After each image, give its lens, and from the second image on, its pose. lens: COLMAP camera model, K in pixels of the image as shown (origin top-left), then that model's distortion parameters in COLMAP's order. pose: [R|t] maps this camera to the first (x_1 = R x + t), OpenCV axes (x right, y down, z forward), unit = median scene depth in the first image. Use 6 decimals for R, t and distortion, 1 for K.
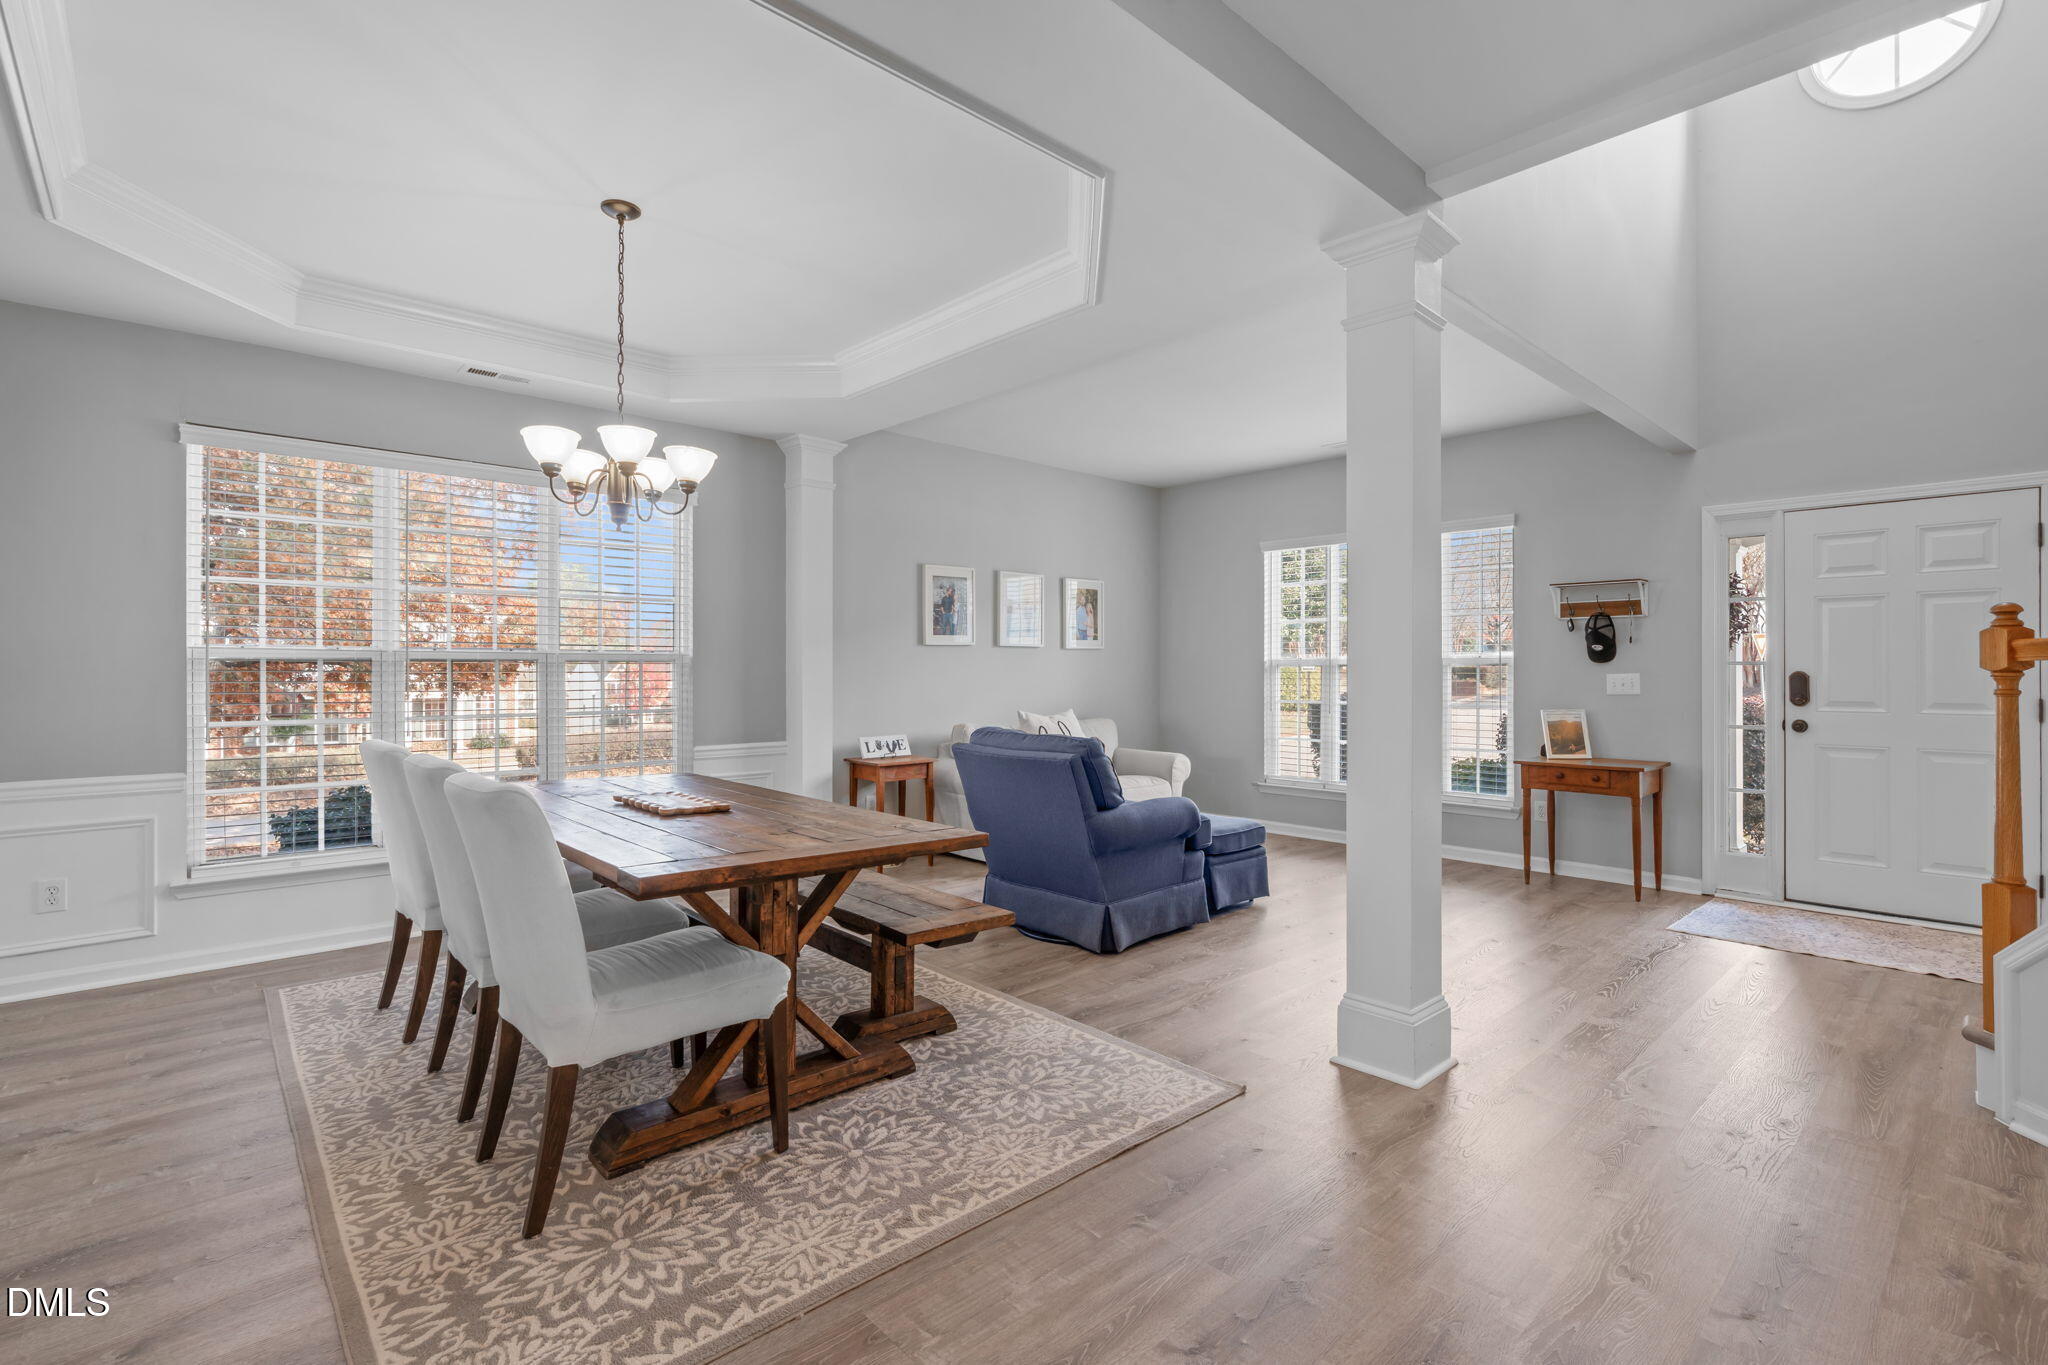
lens RADIAL K [[942.5, 0, 1037.7], [0, 942.5, 673.1], [0, 0, 1]] dist [-0.012896, 0.003768]
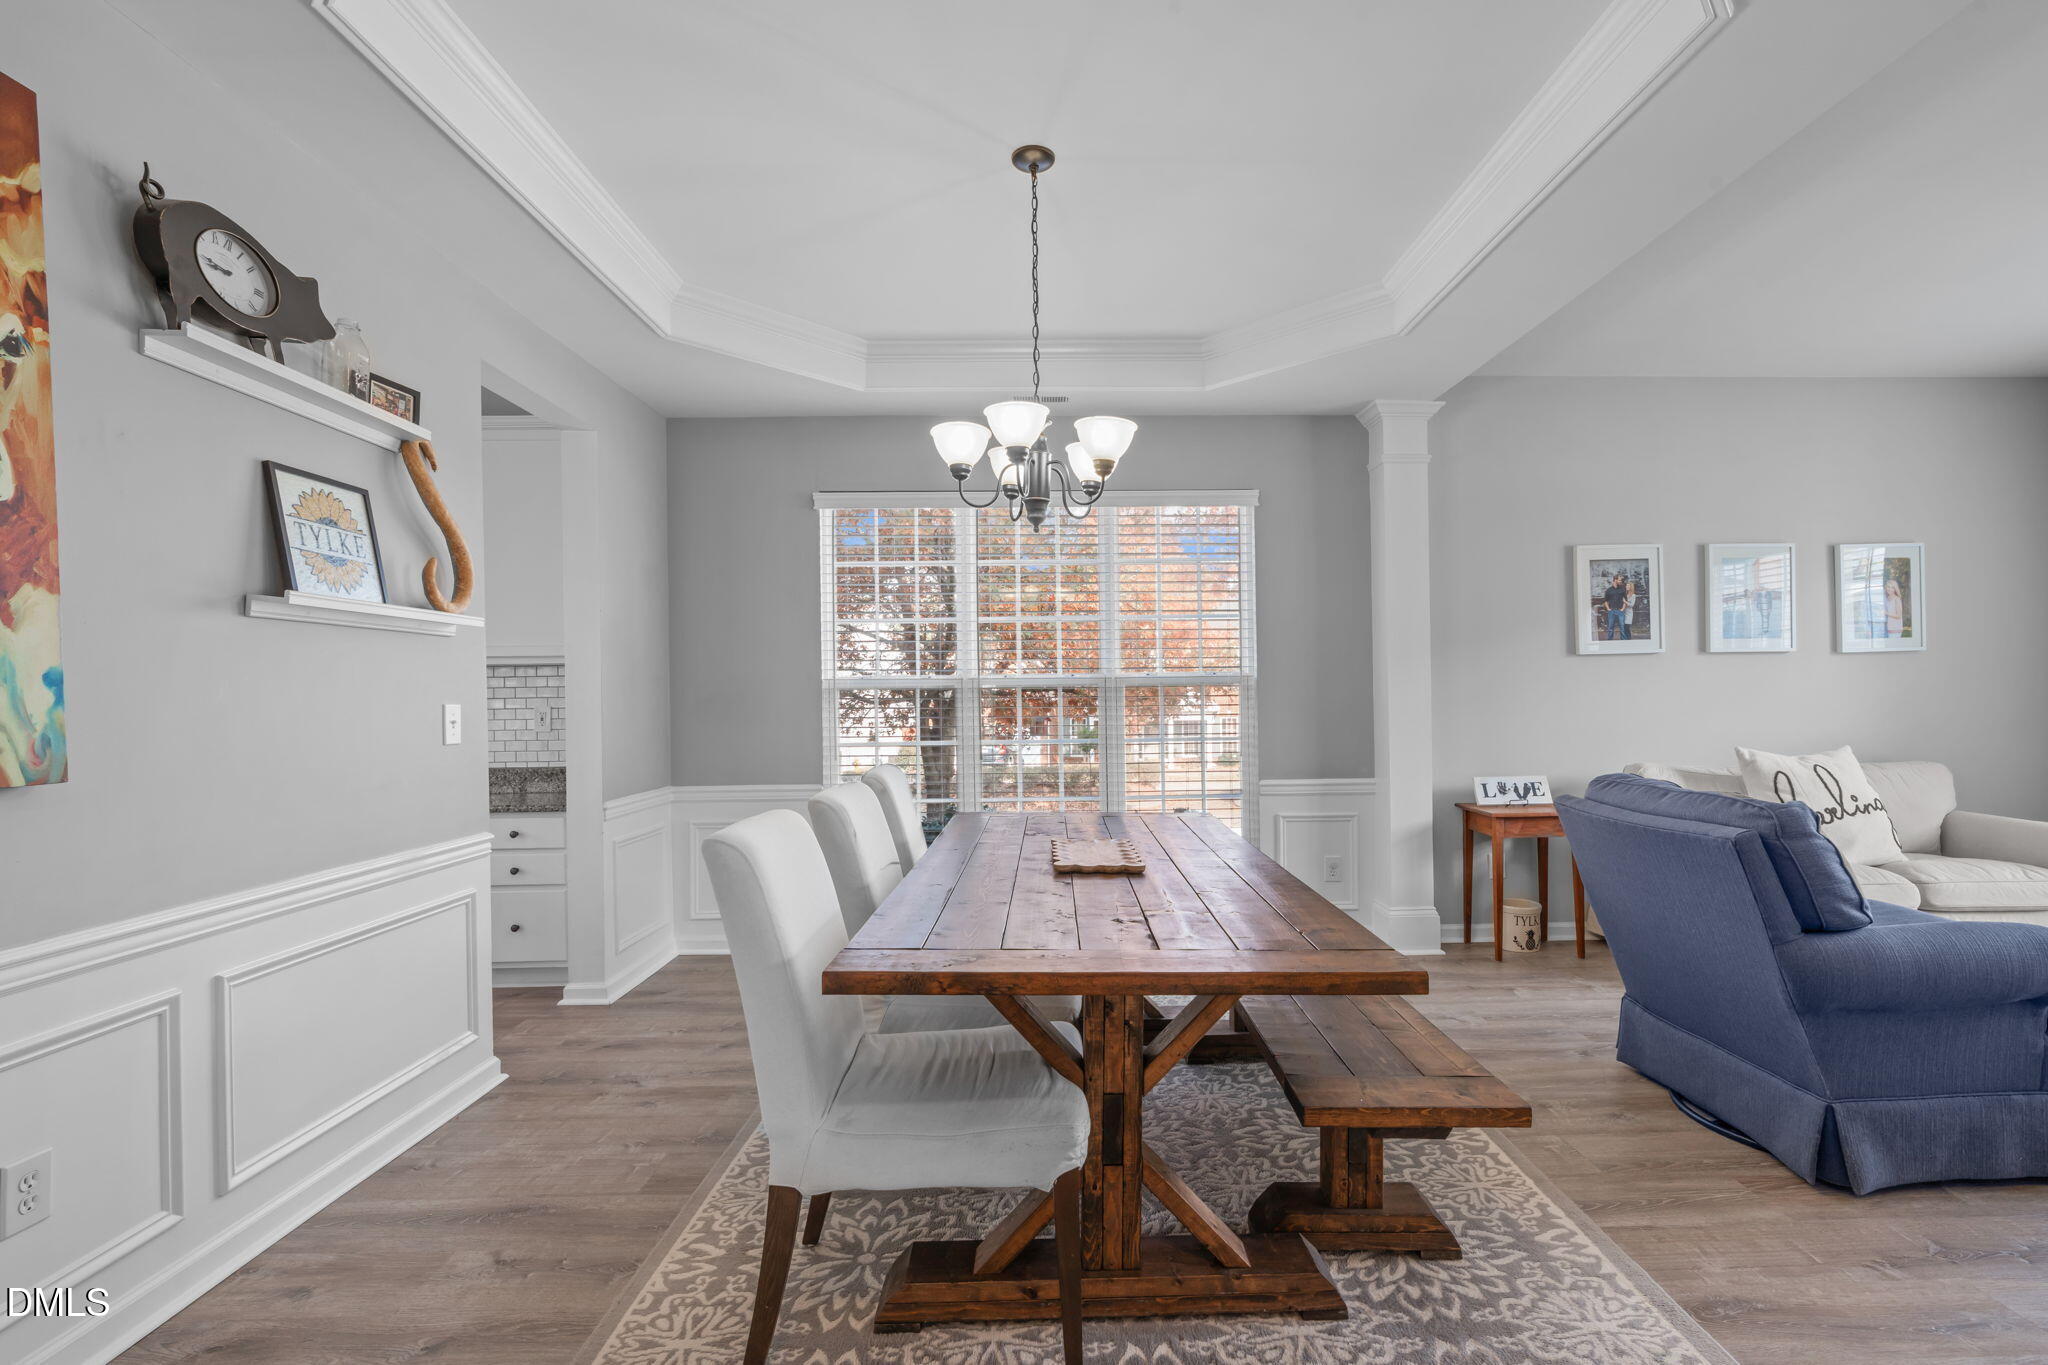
lens RADIAL K [[942.5, 0, 1059.8], [0, 942.5, 696.1], [0, 0, 1]] dist [-0.012896, 0.003768]
pose [[0.741743, -0.010300, -0.670605, 0.086502], [0.010478, 0.999938, -0.003769, 0.001154], [0.670603, -0.004231, 0.741805, 0.222801]]
